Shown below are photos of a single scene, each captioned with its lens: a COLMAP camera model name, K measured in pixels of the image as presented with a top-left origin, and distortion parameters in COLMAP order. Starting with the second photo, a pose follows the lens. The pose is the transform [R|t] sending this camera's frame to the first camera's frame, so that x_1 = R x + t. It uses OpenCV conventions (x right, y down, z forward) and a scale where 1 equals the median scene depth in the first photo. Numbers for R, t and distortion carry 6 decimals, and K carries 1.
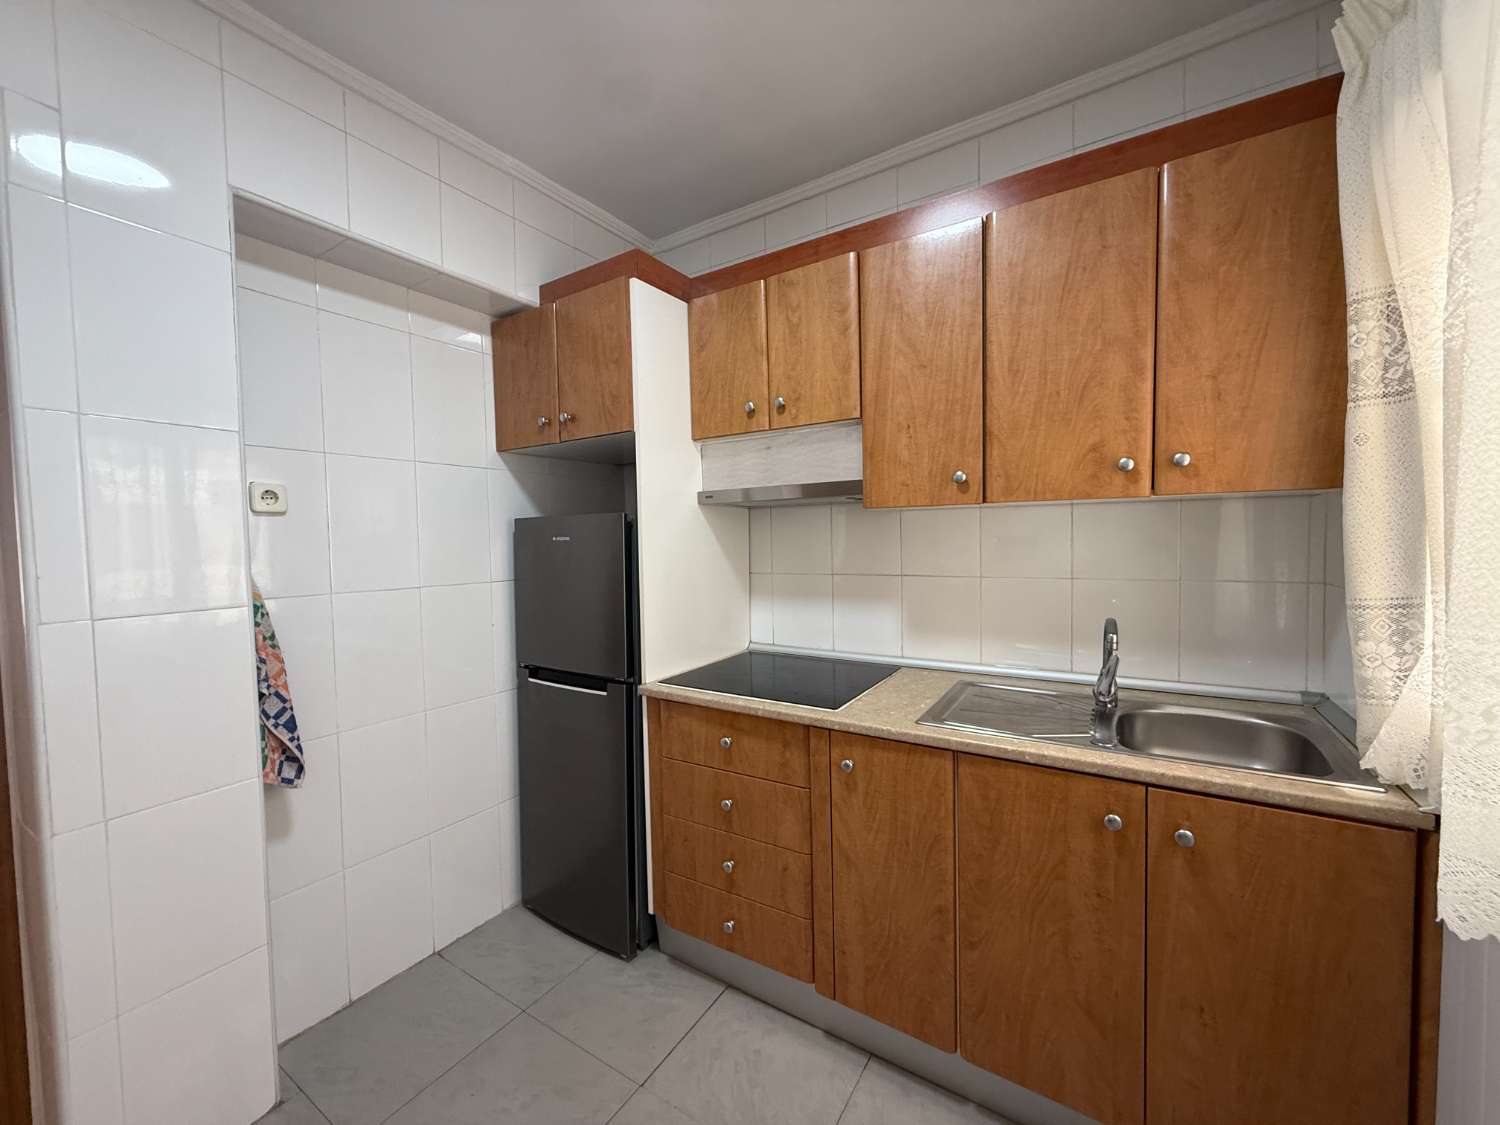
lens RADIAL K [[595.4, 0, 758.2], [0, 595.4, 566.2], [0, 0, 1]] dist [0.001245, -0.000308]
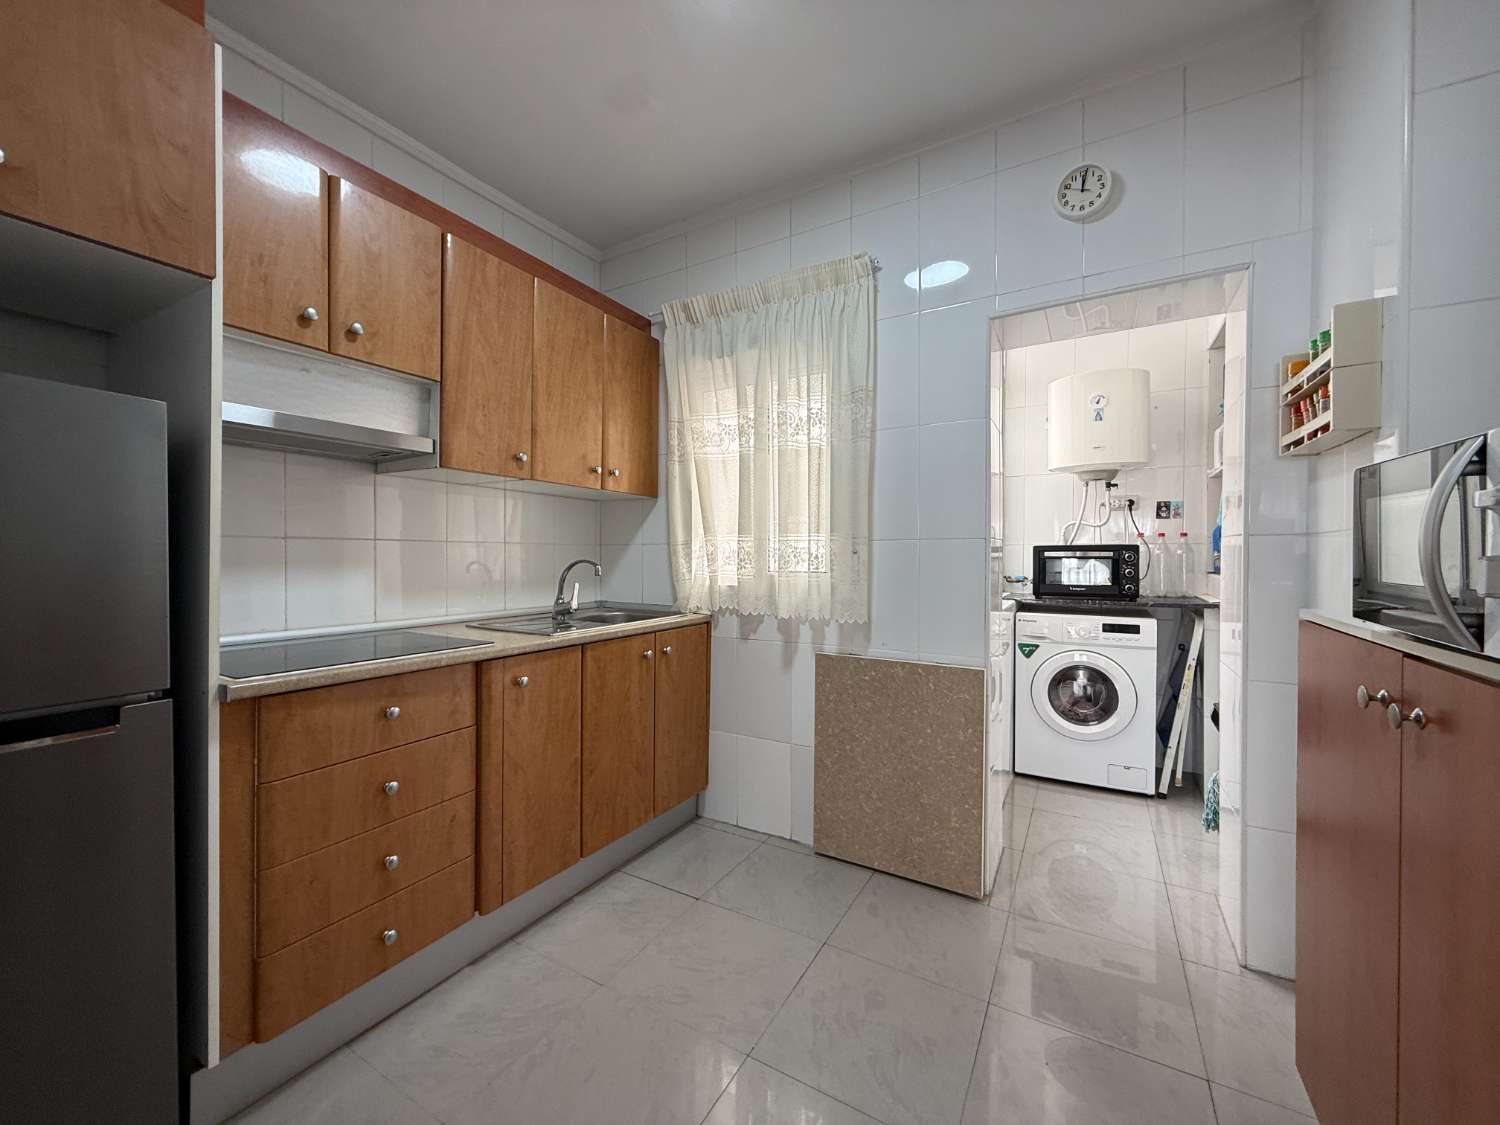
lens RADIAL K [[595.4, 0, 744.6], [0, 595.4, 567.2], [0, 0, 1]] dist [0.001245, -0.000308]
pose [[-0.037579, 0.004314, 0.999284, -1.009471], [0.049910, 0.998751, -0.002435, 0.124386], [-0.998046, 0.049783, -0.037748, 0.563023]]
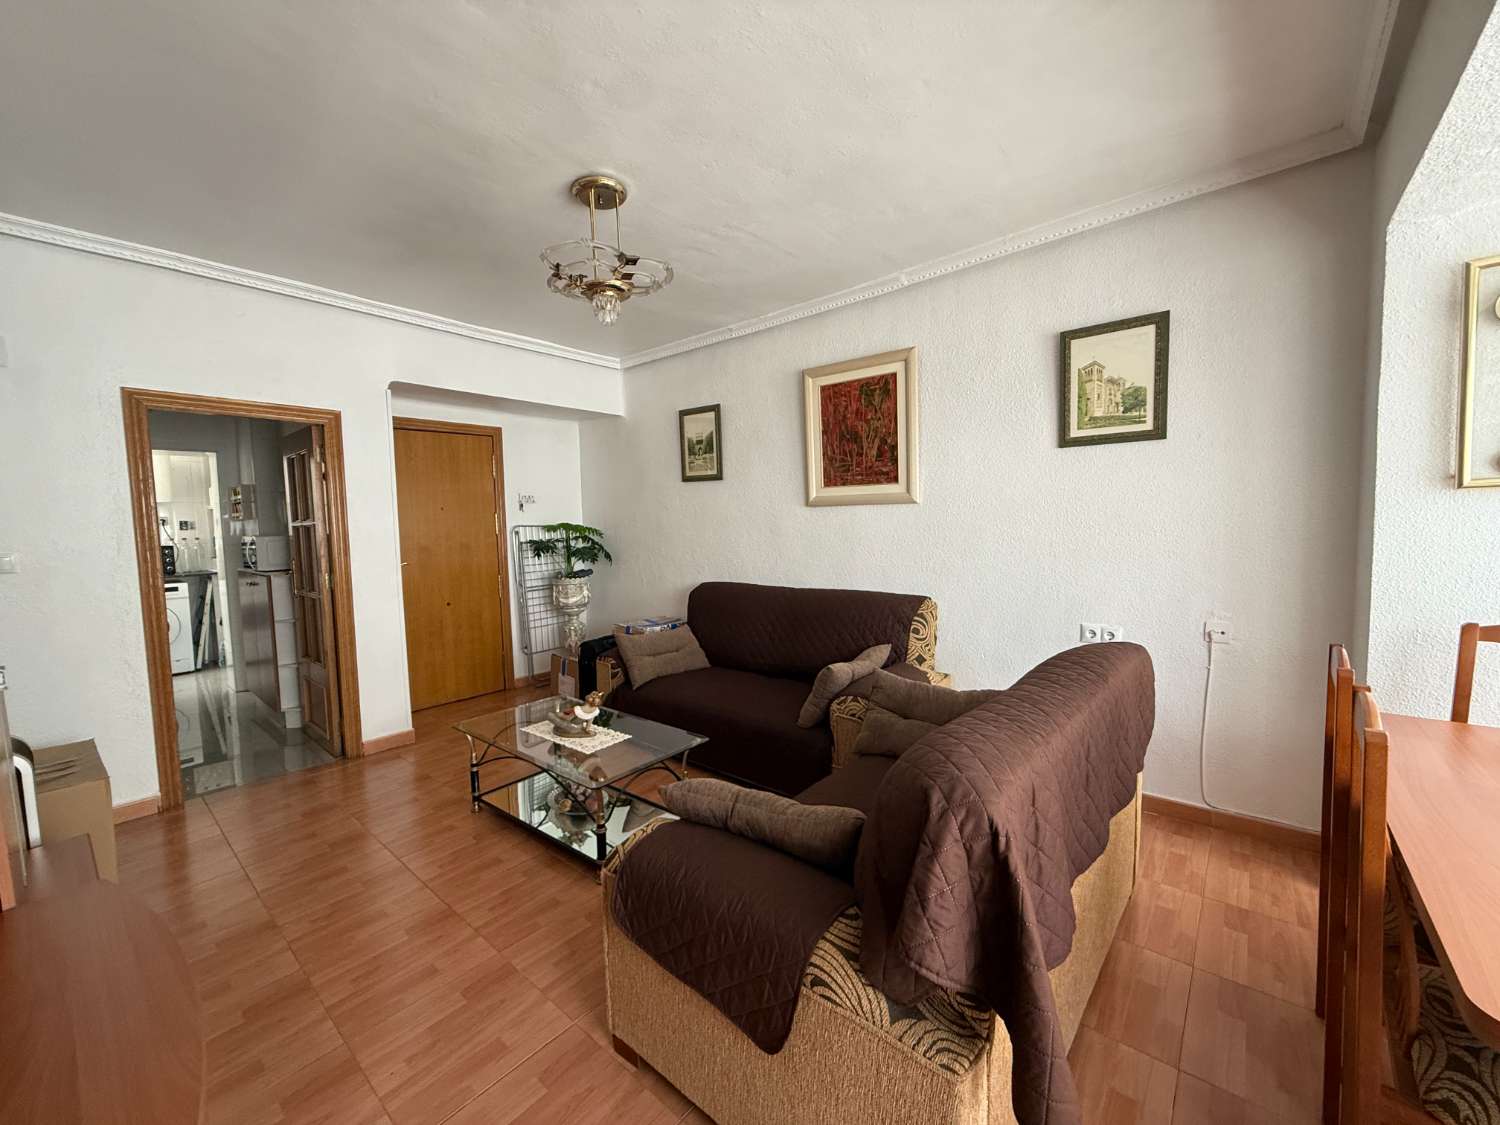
lens RADIAL K [[595.4, 0, 749.3], [0, 595.4, 560.4], [0, 0, 1]] dist [0.001245, -0.000308]
pose [[-0.989181, 0.030651, 0.143459, -2.065220], [0.047392, 0.992260, 0.114775, 0.038868], [-0.138831, 0.120332, -0.982978, 1.430046]]
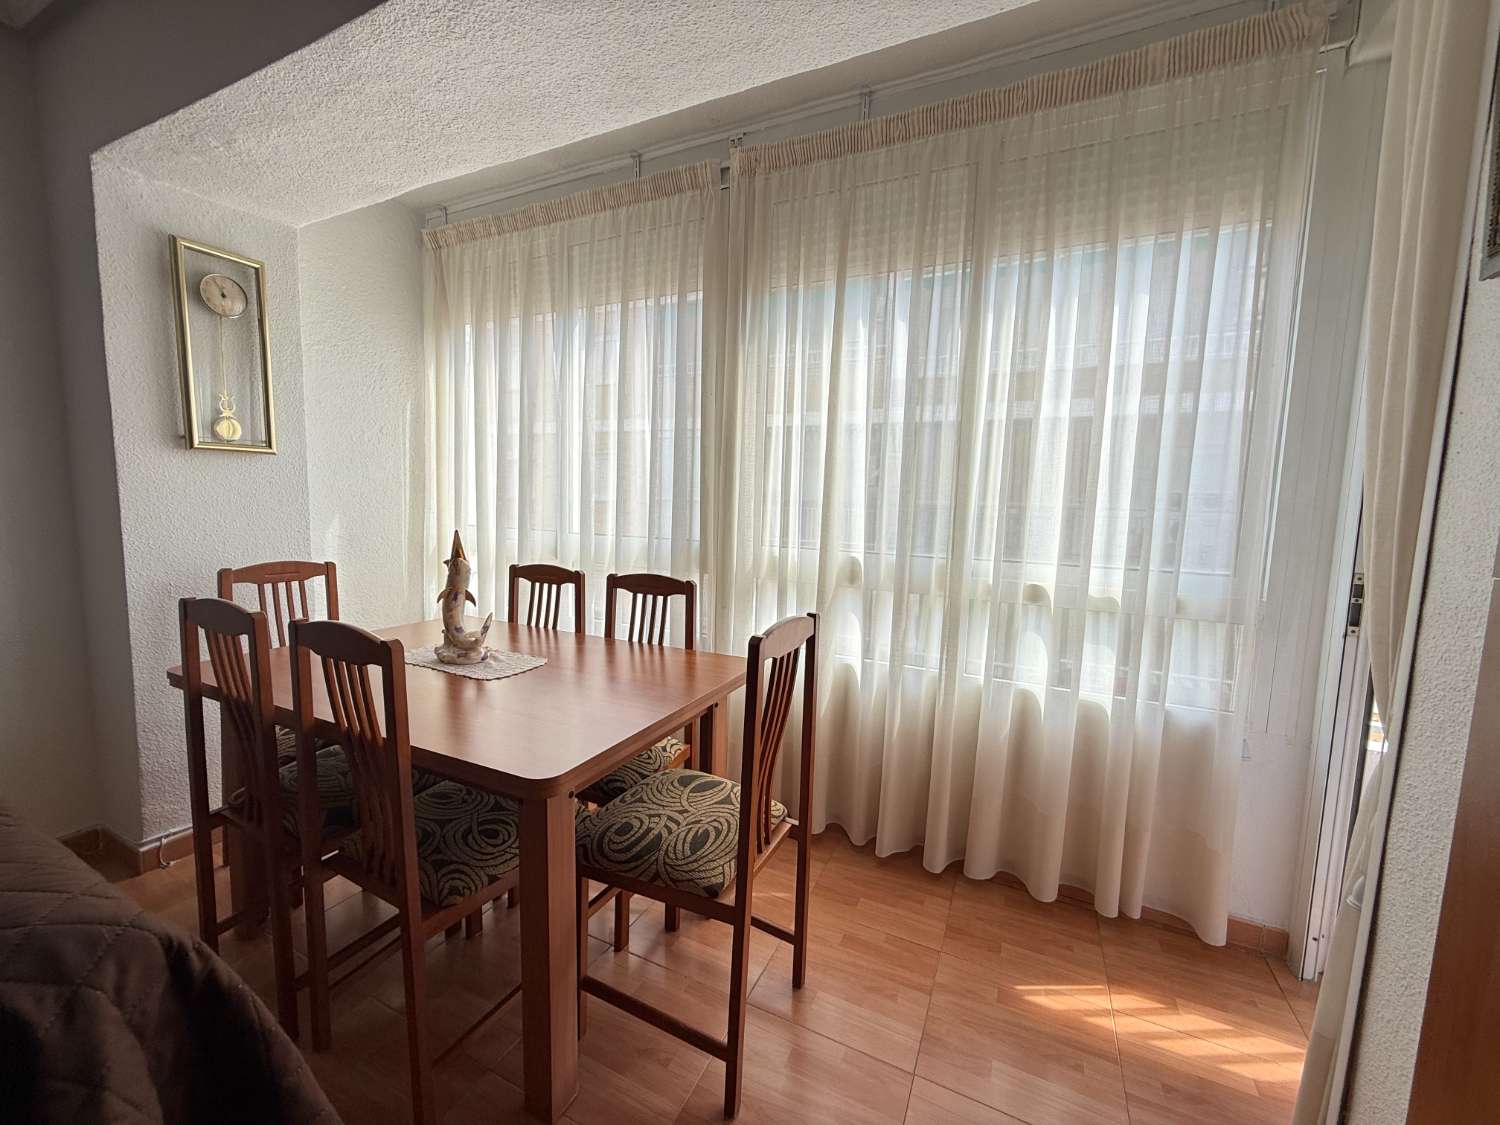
lens RADIAL K [[595.4, 0, 747.3], [0, 595.4, 562.2], [0, 0, 1]] dist [0.001245, -0.000308]
pose [[0.102505, 0.123891, -0.986987, -1.998485], [-0.080037, 0.990024, 0.115959, 0.057997], [0.991507, 0.067109, 0.111399, 1.325975]]
